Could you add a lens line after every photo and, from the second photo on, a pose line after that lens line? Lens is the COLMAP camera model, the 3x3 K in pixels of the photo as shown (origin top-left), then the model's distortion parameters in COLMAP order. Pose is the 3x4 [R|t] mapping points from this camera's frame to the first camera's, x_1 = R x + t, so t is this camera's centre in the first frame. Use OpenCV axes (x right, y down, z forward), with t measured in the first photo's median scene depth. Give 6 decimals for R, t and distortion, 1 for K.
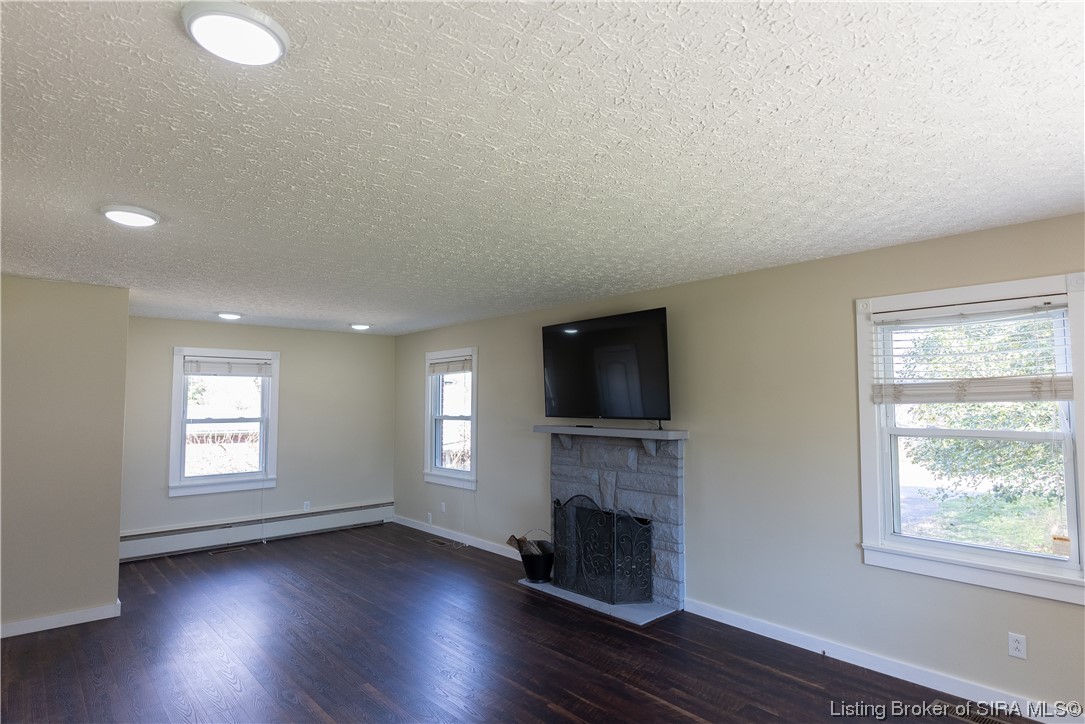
lens RADIAL K [[599.5, 0, 542.5], [0, 599.5, 362.0], [0, 0, 1]] dist [0.007881, 0.001295]
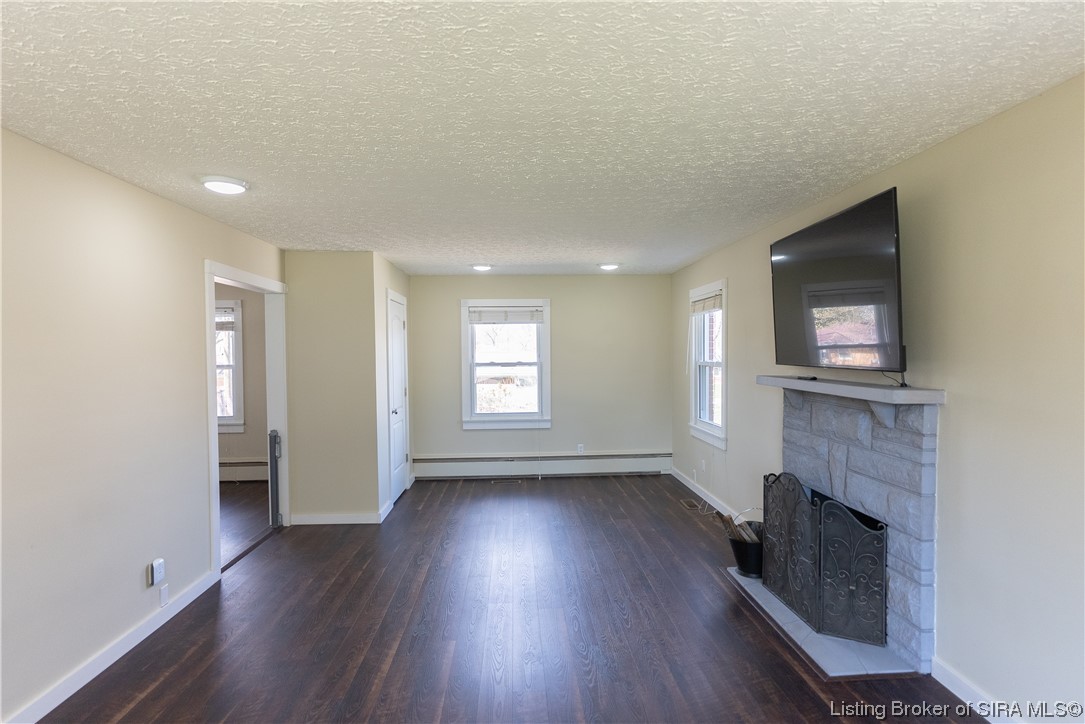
lens RADIAL K [[599.5, 0, 542.5], [0, 599.5, 362.0], [0, 0, 1]] dist [0.007881, 0.001295]
pose [[0.781022, 0.007587, -0.624457, 0.276624], [0.050422, 0.995896, 0.075163, 0.019086], [0.622465, -0.090190, 0.777434, 0.259776]]
